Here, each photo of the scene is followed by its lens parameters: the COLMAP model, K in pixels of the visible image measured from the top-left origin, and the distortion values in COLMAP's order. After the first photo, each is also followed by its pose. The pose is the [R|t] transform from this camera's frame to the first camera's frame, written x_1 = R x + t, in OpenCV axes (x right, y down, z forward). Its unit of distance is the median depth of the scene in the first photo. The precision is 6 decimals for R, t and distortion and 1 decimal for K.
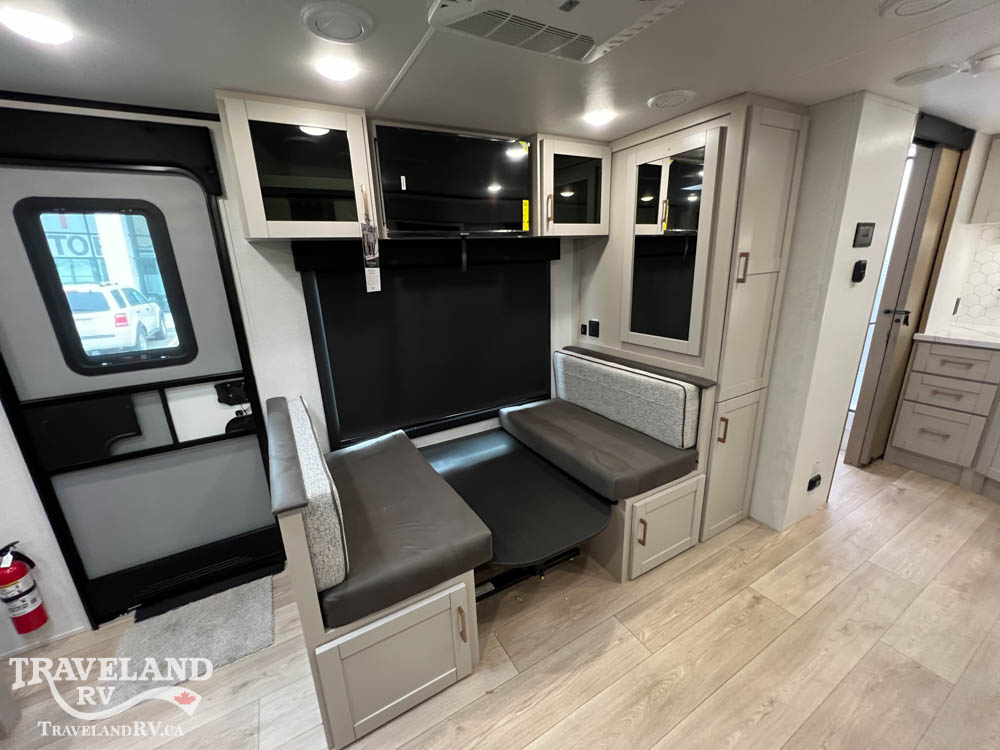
lens RADIAL K [[399.8, 0, 498.9], [0, 399.8, 373.7], [0, 0, 1]] dist [0.000028, 0.000285]
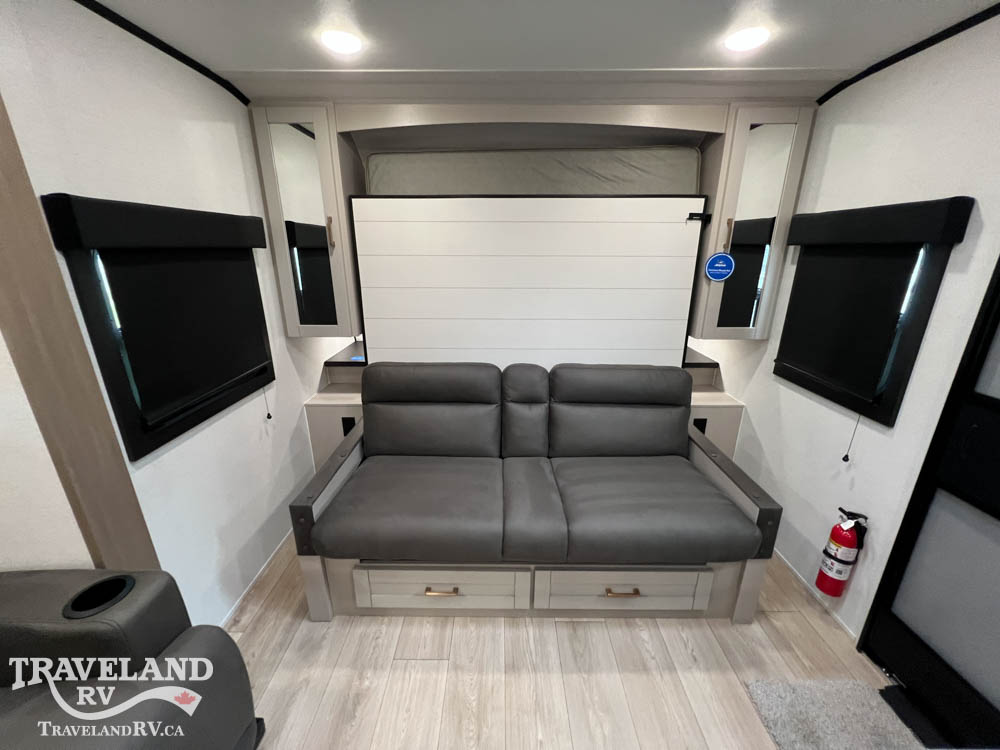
lens RADIAL K [[399.8, 0, 497.7], [0, 399.8, 373.6], [0, 0, 1]] dist [0.000028, 0.000285]
pose [[-0.499196, 0.295728, -0.814462, -0.095199], [-0.223209, 0.864346, 0.450649, -0.086345], [0.837246, 0.406757, -0.365469, 0.413495]]
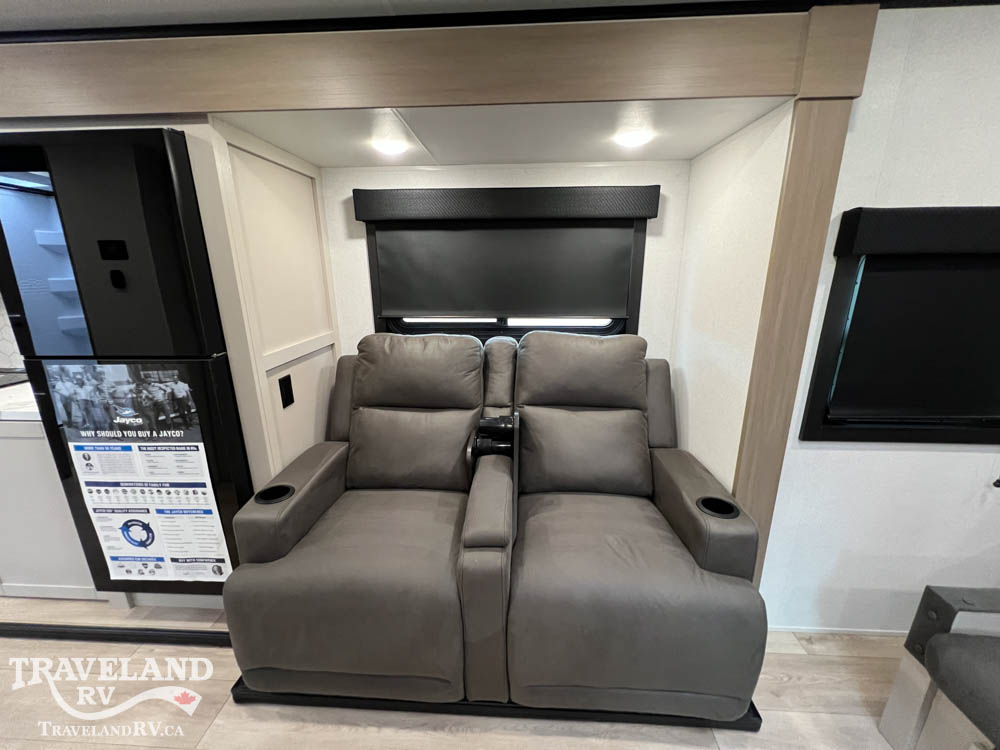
lens RADIAL K [[399.8, 0, 498.0], [0, 399.8, 373.7], [0, 0, 1]] dist [0.000028, 0.000285]
pose [[-0.841912, -0.107537, 0.528791, -0.195439], [0.184142, 0.863865, 0.468860, -0.096208], [-0.507224, 0.492111, -0.707496, 0.489185]]
